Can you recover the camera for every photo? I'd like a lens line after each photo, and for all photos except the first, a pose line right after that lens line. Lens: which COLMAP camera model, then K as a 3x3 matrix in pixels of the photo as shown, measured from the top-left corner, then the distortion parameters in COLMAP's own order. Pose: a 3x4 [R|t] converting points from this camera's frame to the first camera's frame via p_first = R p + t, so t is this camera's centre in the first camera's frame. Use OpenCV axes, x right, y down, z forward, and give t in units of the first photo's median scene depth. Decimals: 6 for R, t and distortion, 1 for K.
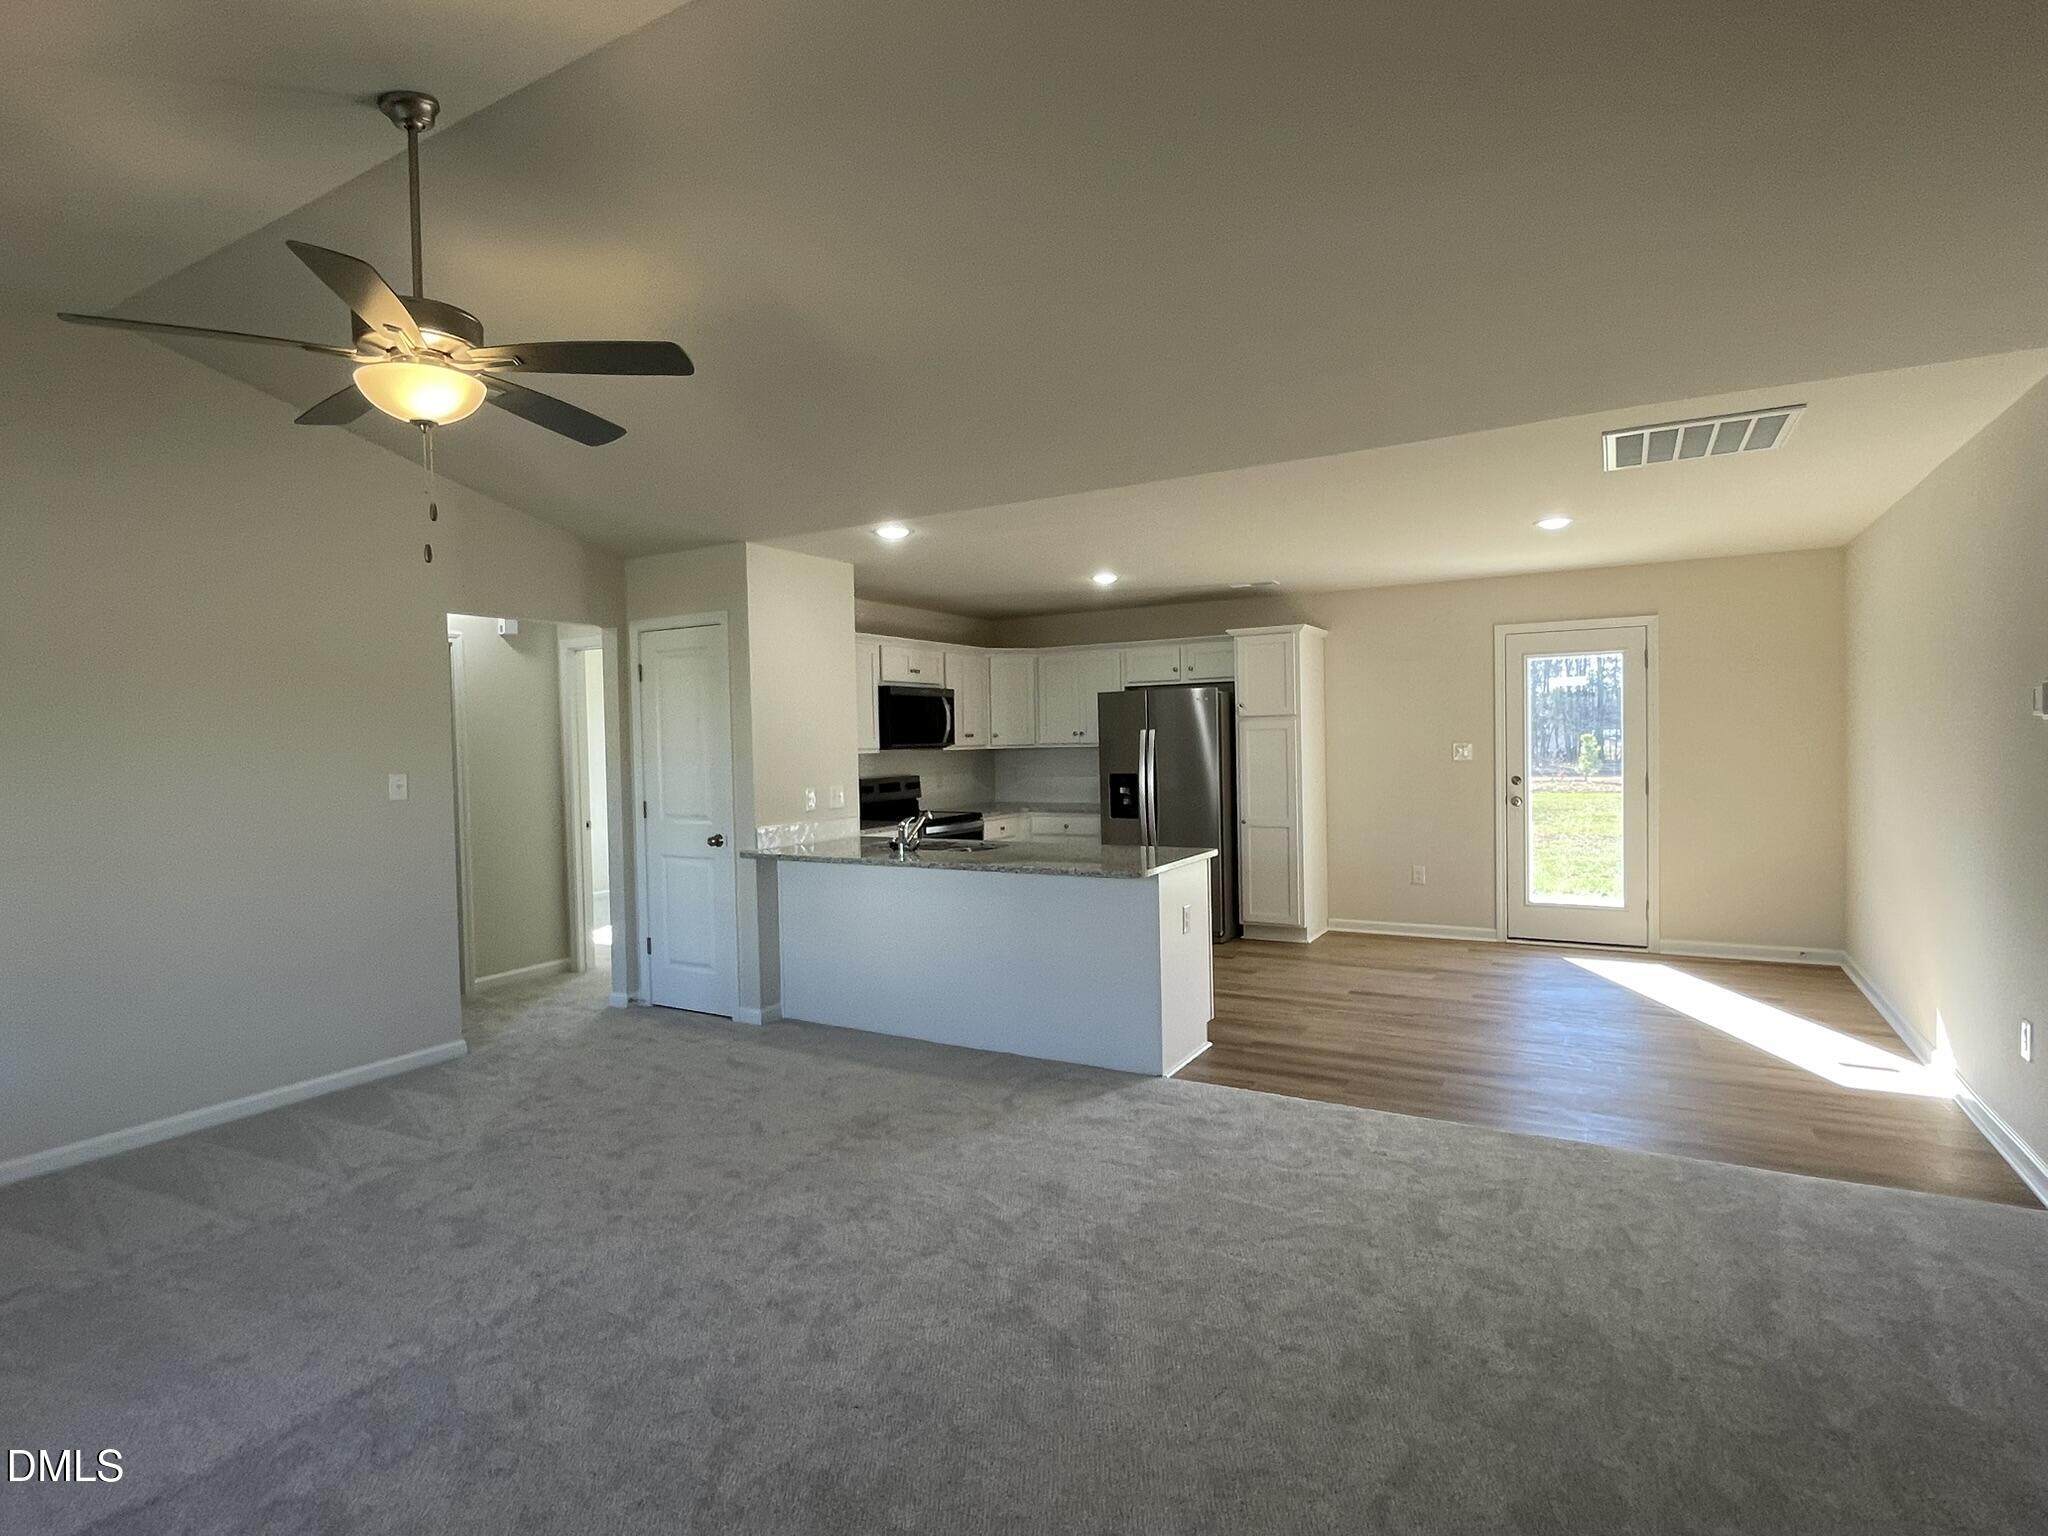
lens RADIAL K [[1049.2, 0, 1024.0], [0, 1049.2, 768.0], [0, 0, 1]] dist [0.000835, 0.000023]
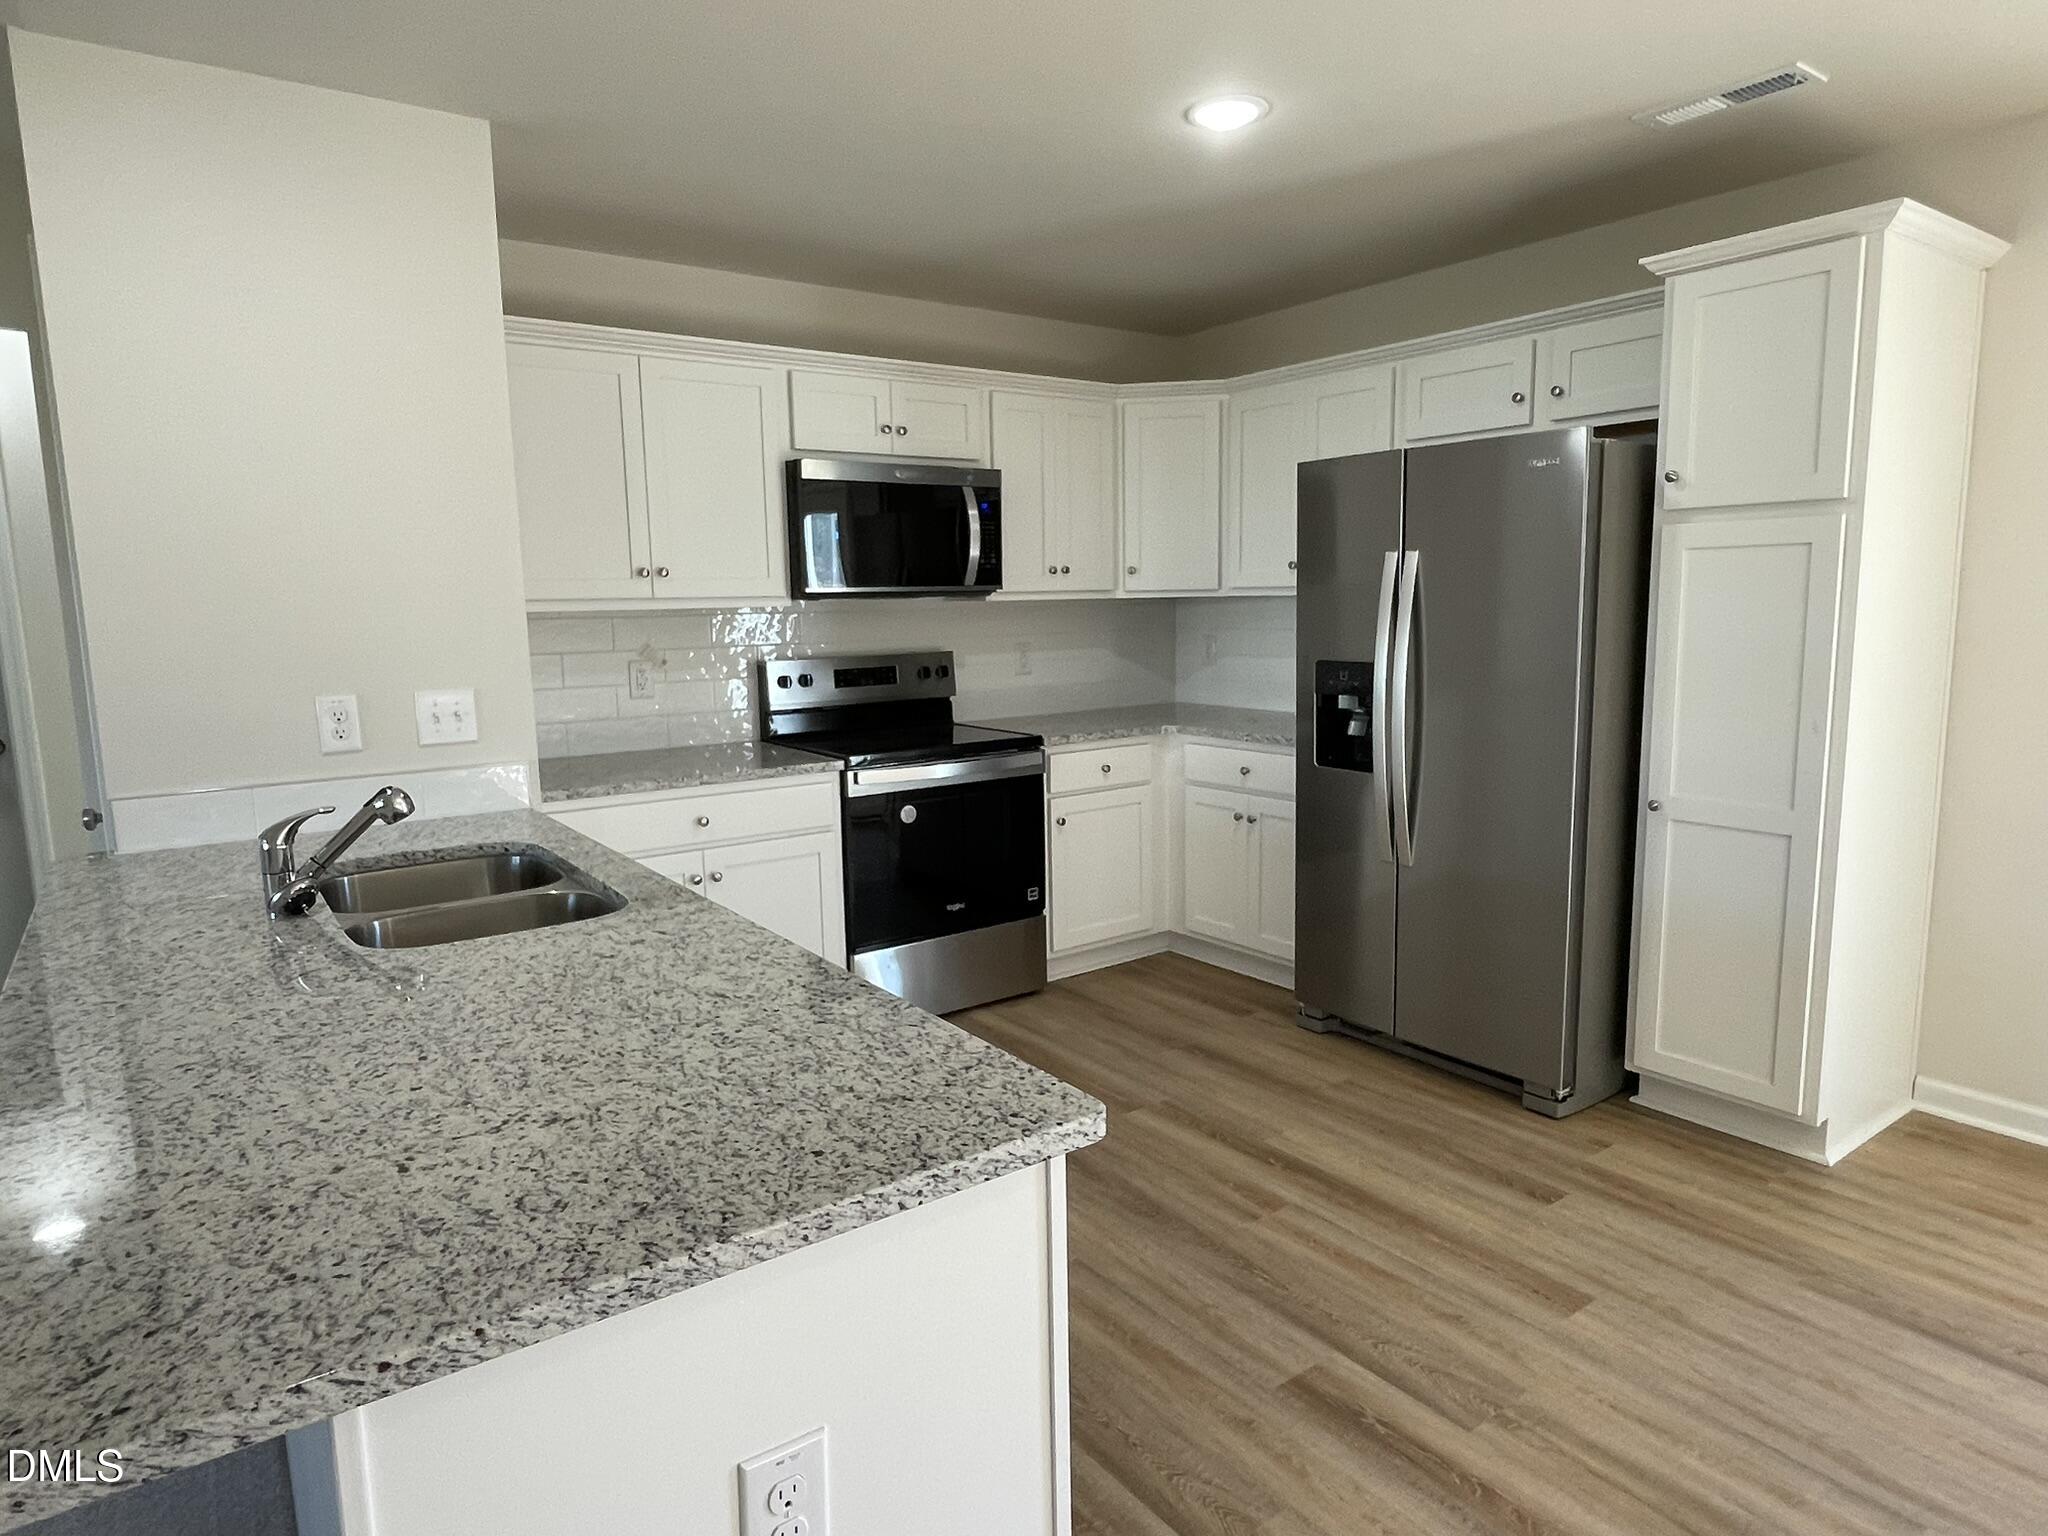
lens RADIAL K [[1193.5, 0, 1024.0], [0, 1193.5, 768.0], [0, 0, 1]] dist [-0.000553, 0.000023]
pose [[0.912605, 0.062862, -0.403981, 0.169773], [-0.011045, 0.991539, 0.129339, -0.012193], [0.408693, -0.113574, 0.905578, 0.517407]]
